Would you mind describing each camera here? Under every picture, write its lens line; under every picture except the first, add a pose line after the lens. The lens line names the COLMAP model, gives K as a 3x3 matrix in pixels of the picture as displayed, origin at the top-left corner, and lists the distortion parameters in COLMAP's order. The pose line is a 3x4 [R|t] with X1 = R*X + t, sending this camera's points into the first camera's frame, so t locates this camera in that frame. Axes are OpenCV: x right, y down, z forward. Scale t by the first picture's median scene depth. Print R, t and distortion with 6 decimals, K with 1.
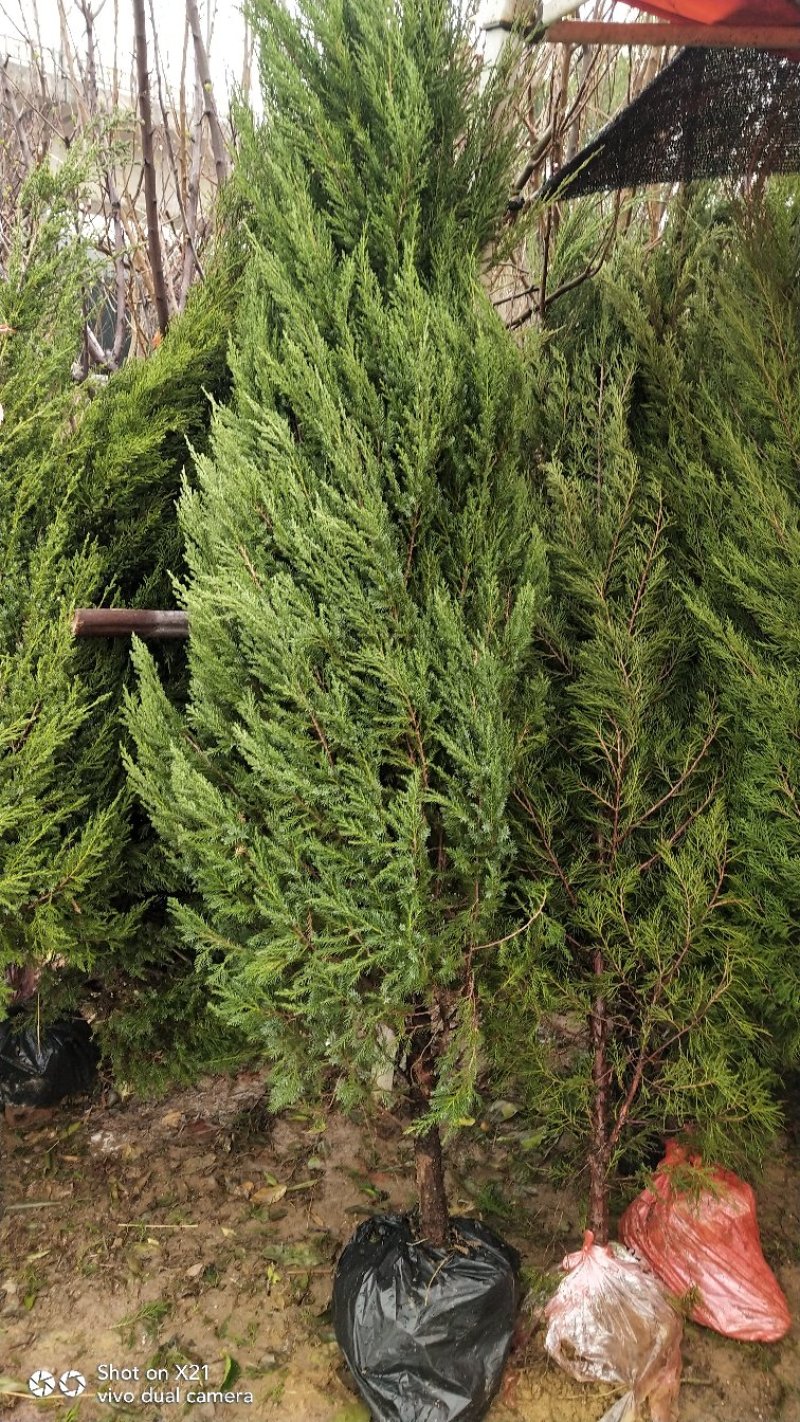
lens RADIAL K [[971.3, 0, 402.3], [0, 971.3, 642.0], [0, 0, 1]] dist [0.002589, 0.008455]
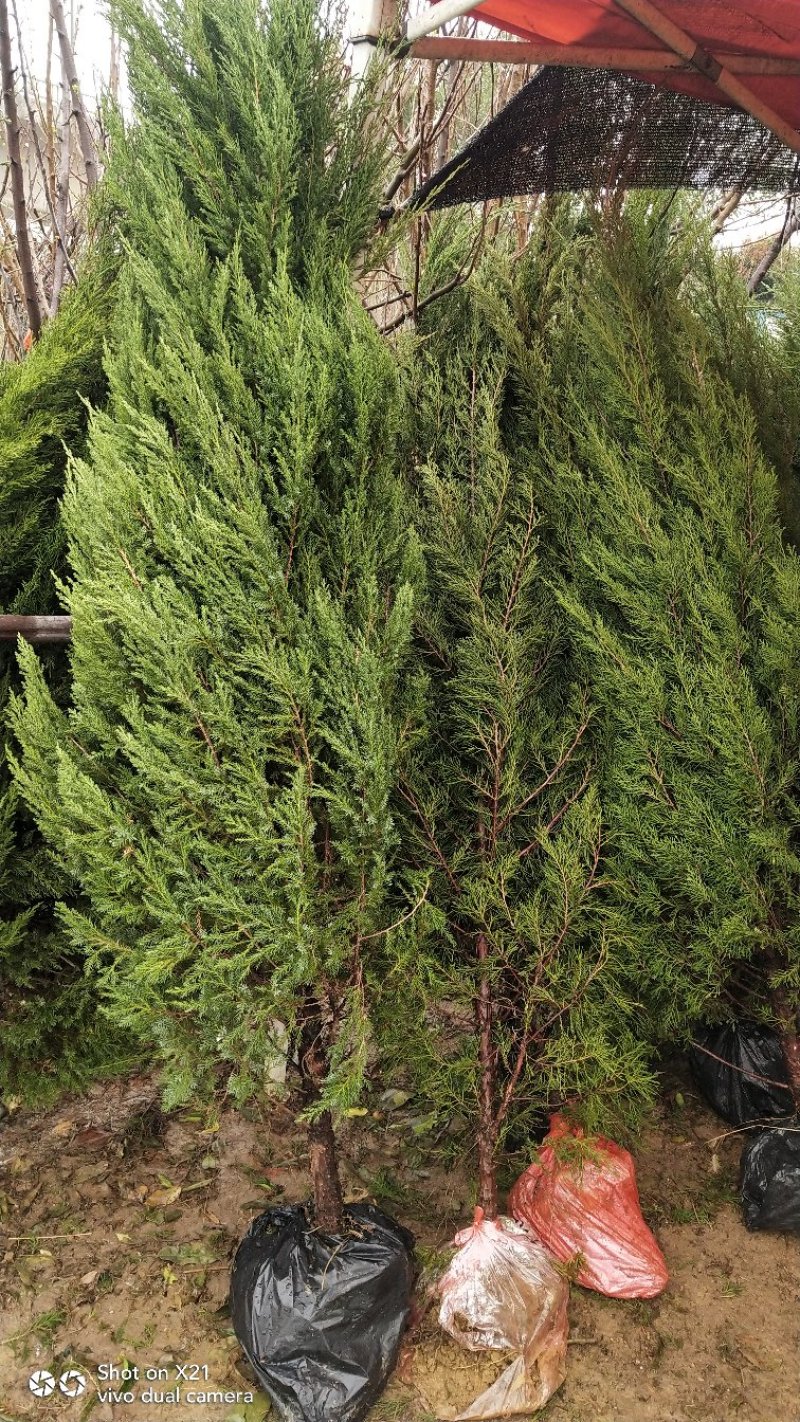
lens RADIAL K [[1070.0, 0, 394.8], [0, 1070.0, 648.3], [0, 0, 1]] dist [0.003976, 0.008107]
pose [[0.995366, -0.022431, 0.093504, 0.009733], [0.022280, 0.999748, 0.002665, 0.006120], [-0.093541, -0.000569, 0.995615, -0.126369]]
